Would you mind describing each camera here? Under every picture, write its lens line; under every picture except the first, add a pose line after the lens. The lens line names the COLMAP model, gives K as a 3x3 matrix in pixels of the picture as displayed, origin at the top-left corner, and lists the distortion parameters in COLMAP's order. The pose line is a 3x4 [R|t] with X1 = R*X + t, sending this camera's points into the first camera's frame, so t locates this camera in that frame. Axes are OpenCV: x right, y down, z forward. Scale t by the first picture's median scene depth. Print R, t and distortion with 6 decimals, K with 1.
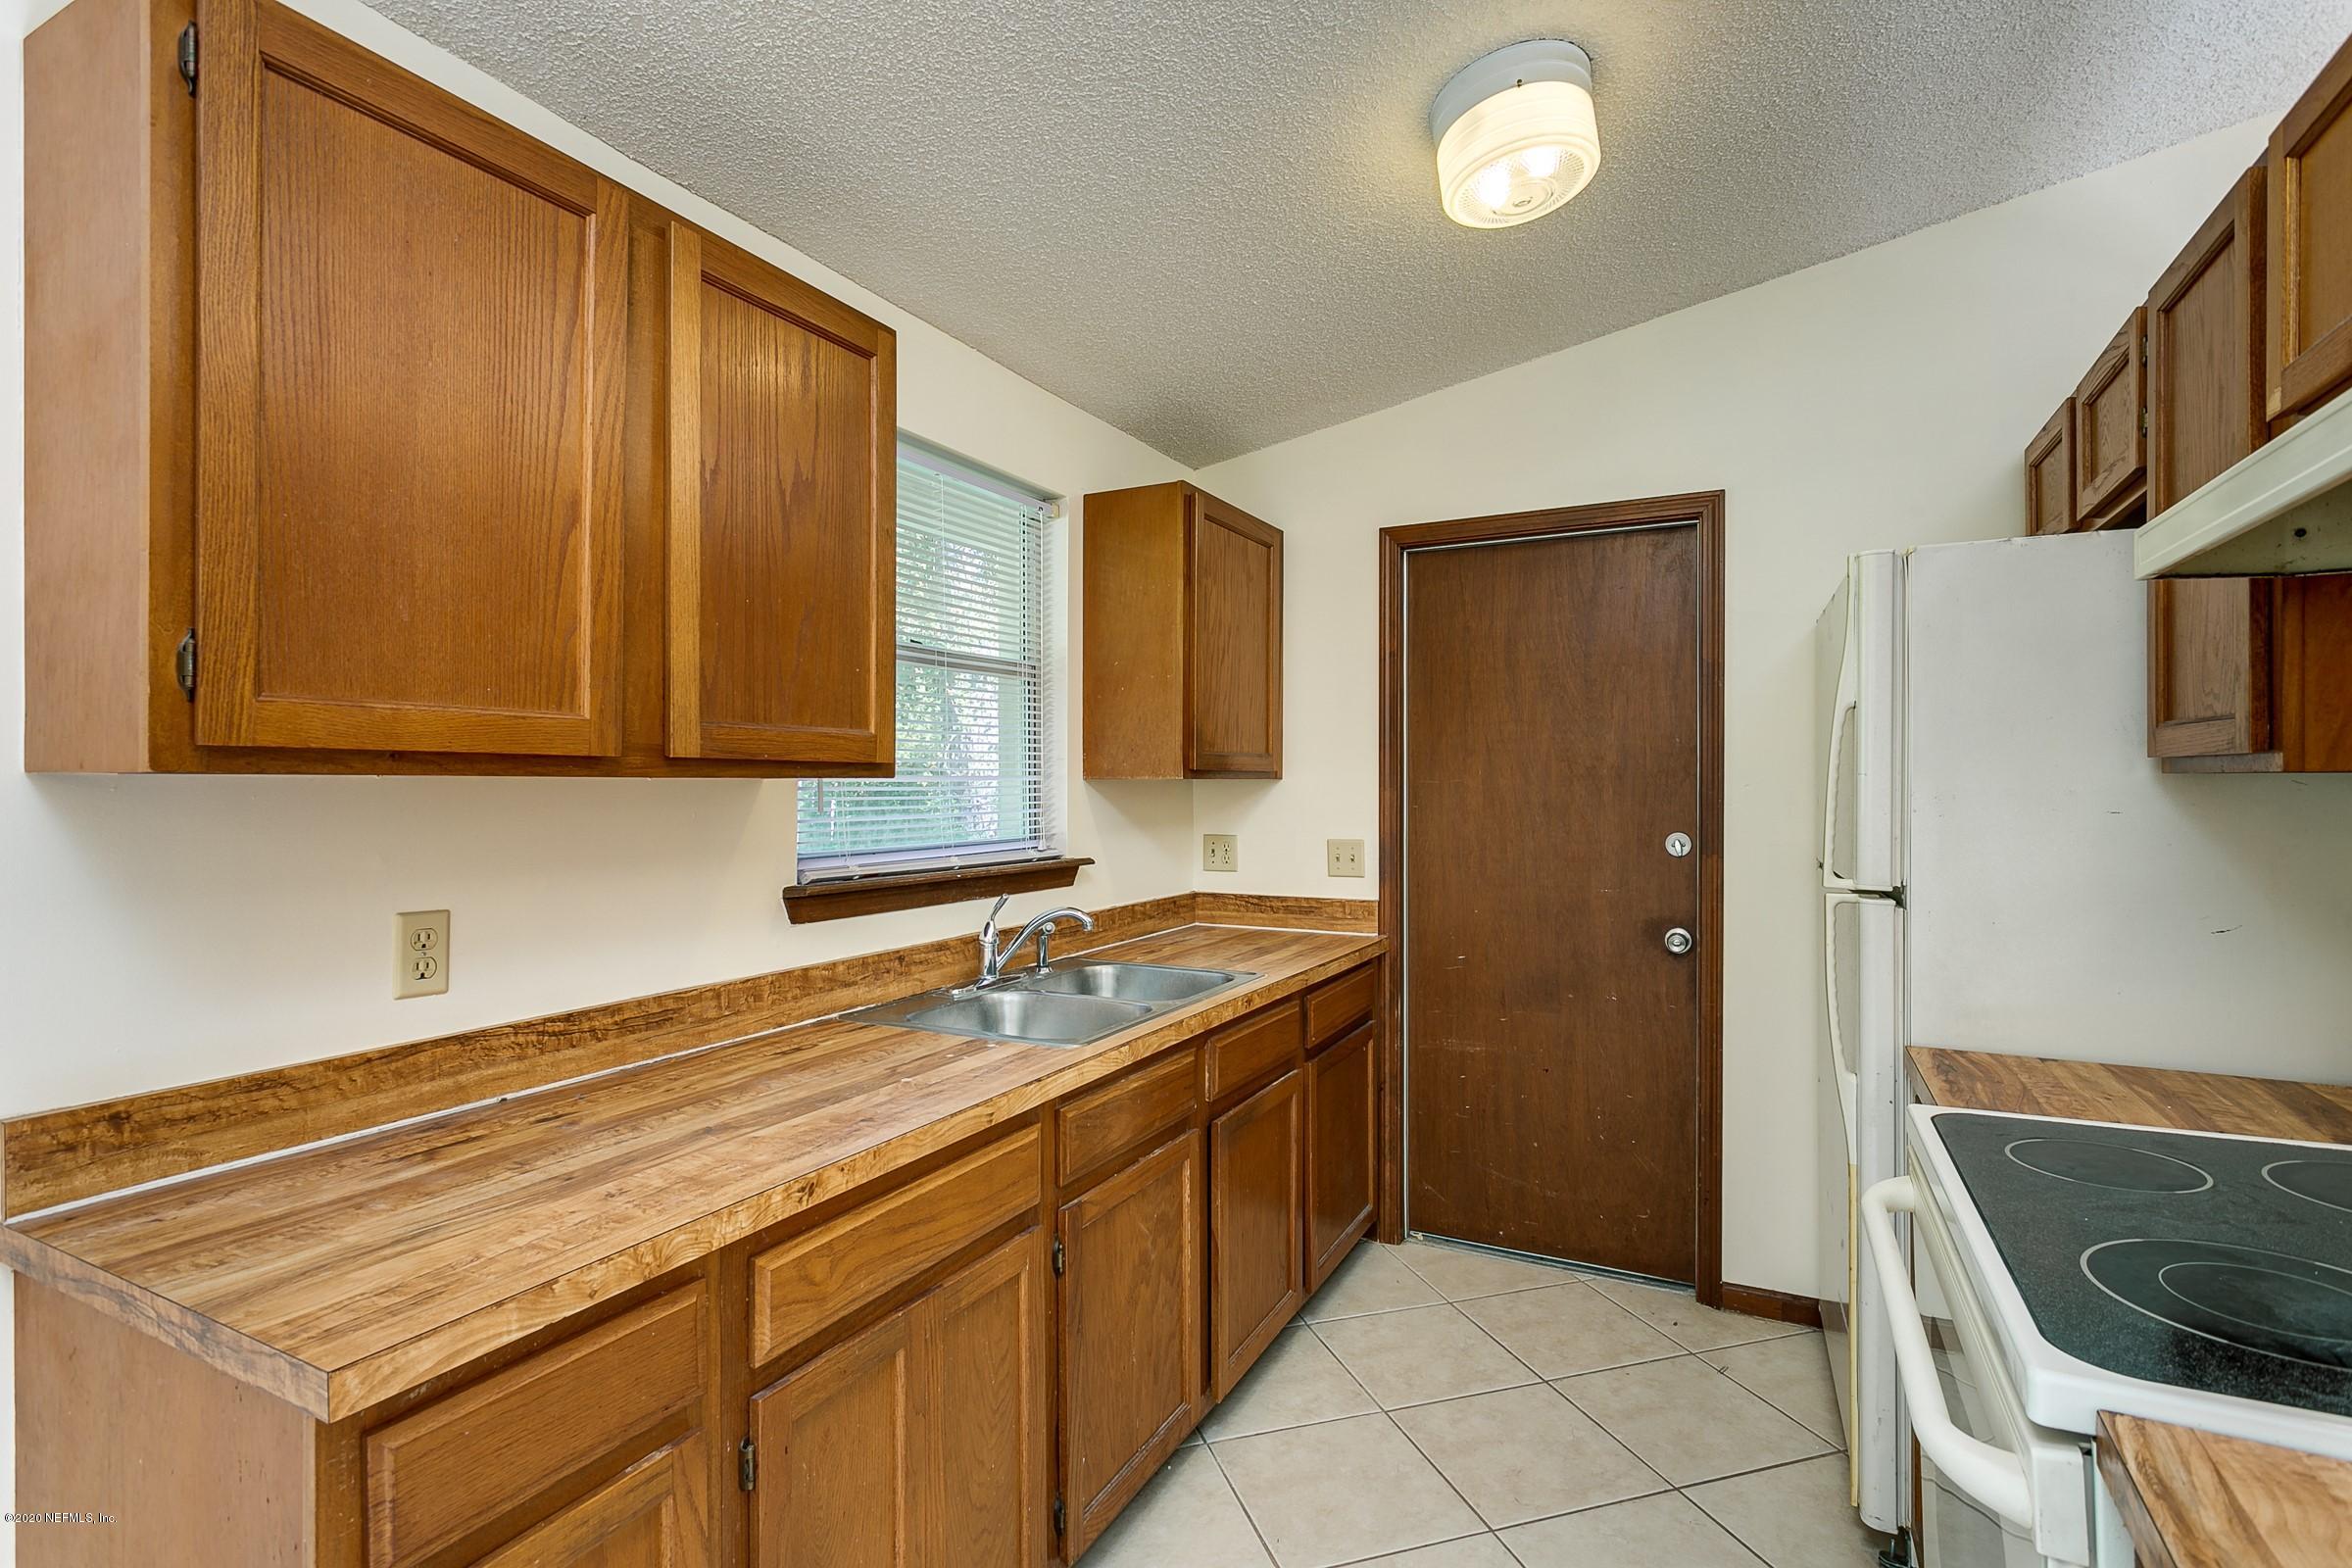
lens RADIAL K [[1112.4, 0, 1176.0], [0, 1112.4, 784.0], [0, 0, 1]] dist [0.001154, 0.000486]
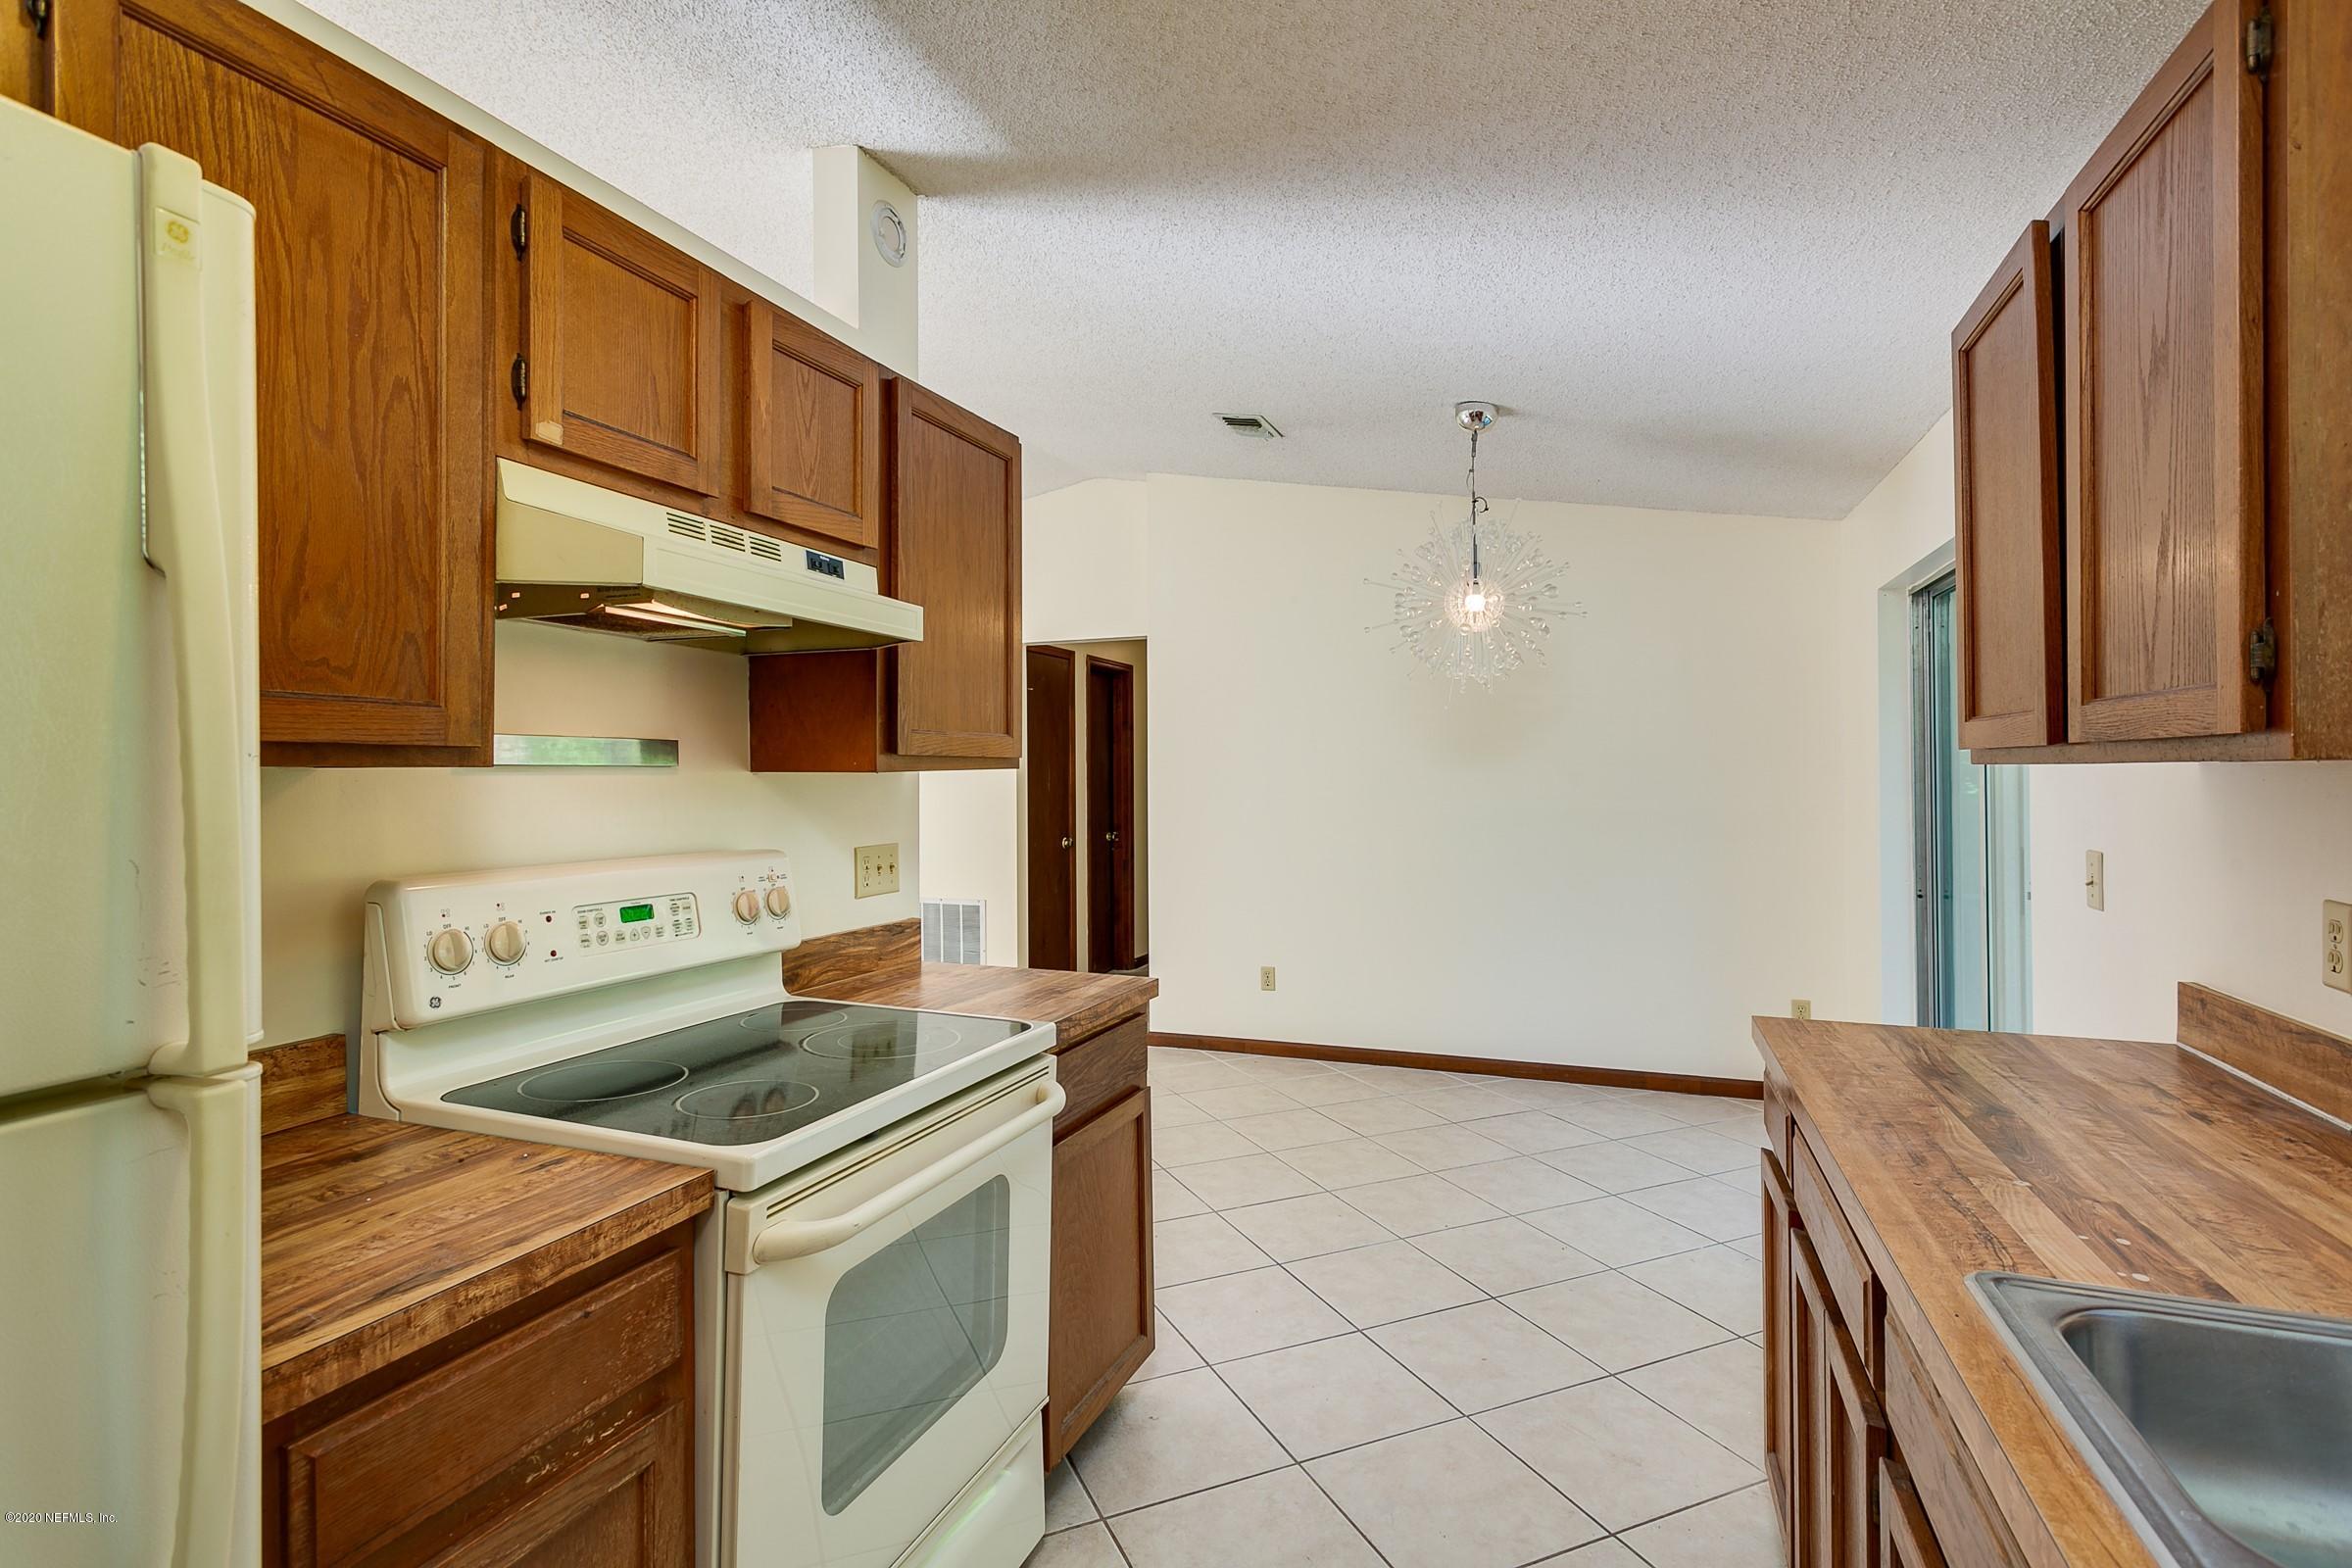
lens RADIAL K [[1119.6, 0, 1179.5], [0, 1119.6, 774.1], [0, 0, 1]] dist [0.005680, 0.001771]
pose [[-0.993956, 0.005575, -0.109639, 0.210454], [0.005602, 0.999984, 0.000060, -0.000530], [0.109638, -0.000554, -0.993971, 0.933317]]
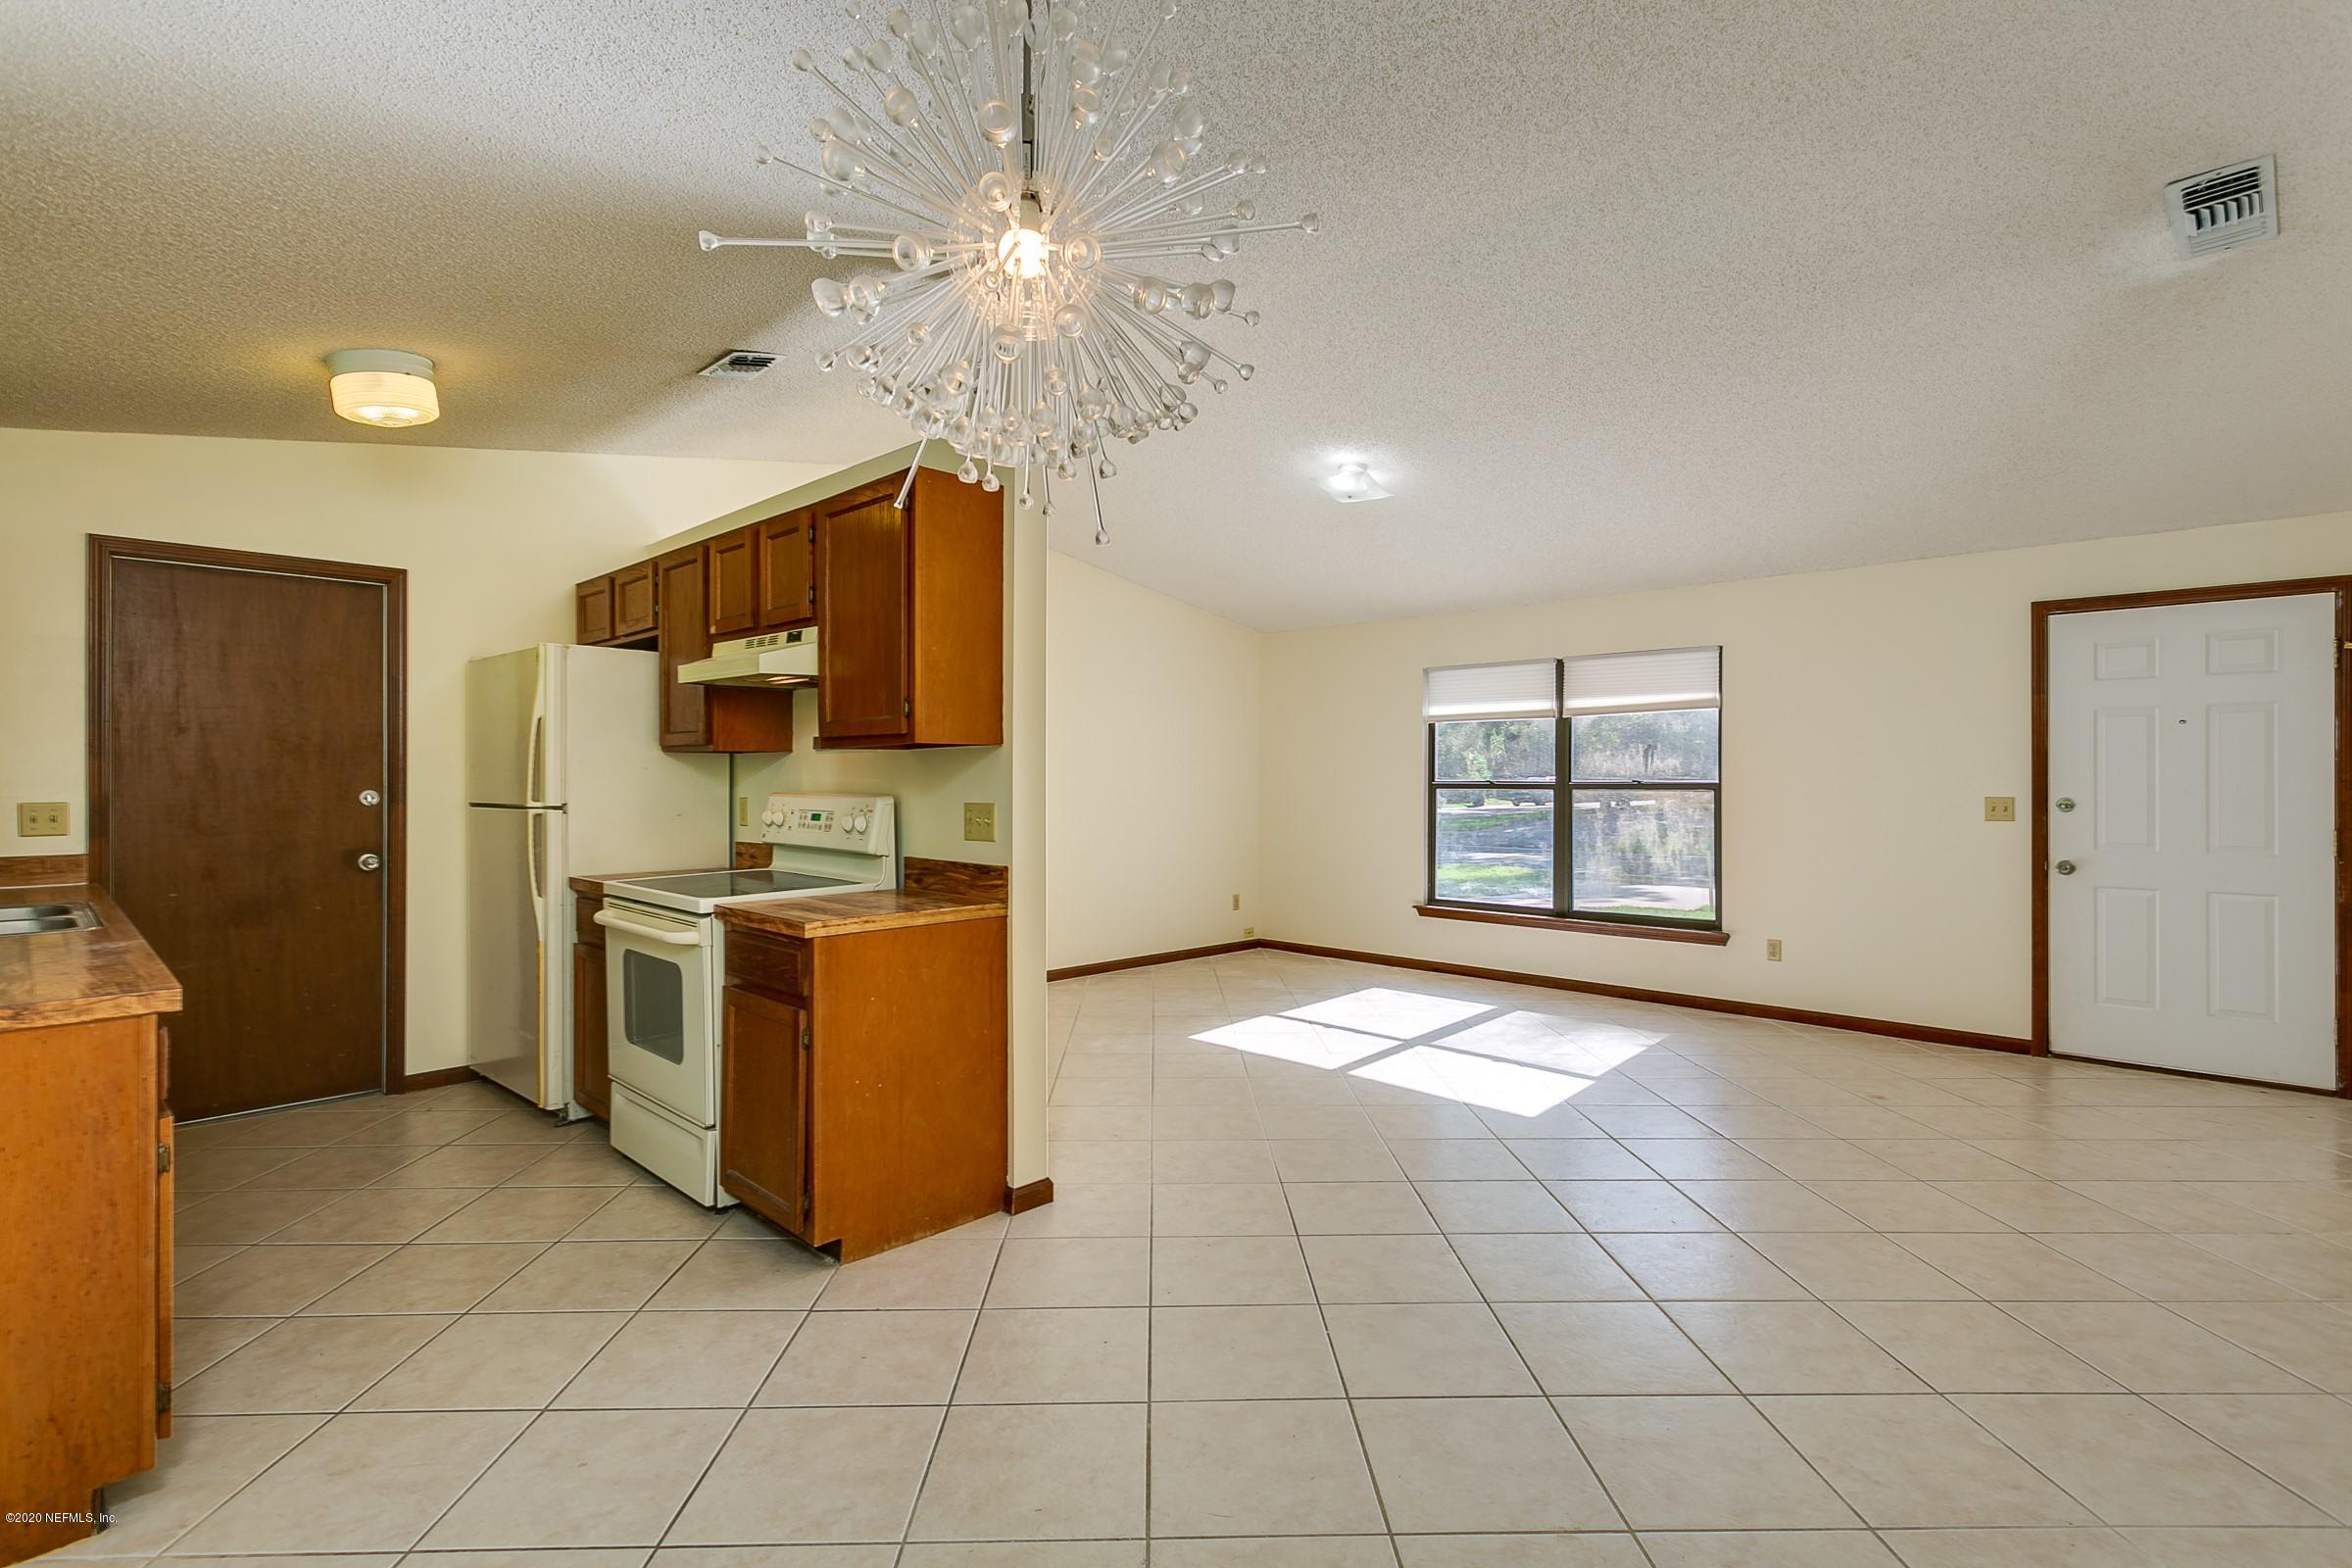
lens RADIAL K [[1119.6, 0, 1179.5], [0, 1119.6, 774.1], [0, 0, 1]] dist [0.005680, 0.001771]
pose [[0.284043, 0.001364, 0.958810, -0.687924], [0.000524, 0.999999, -0.001577, 0.025544], [-0.958811, 0.000950, 0.284042, -0.473112]]
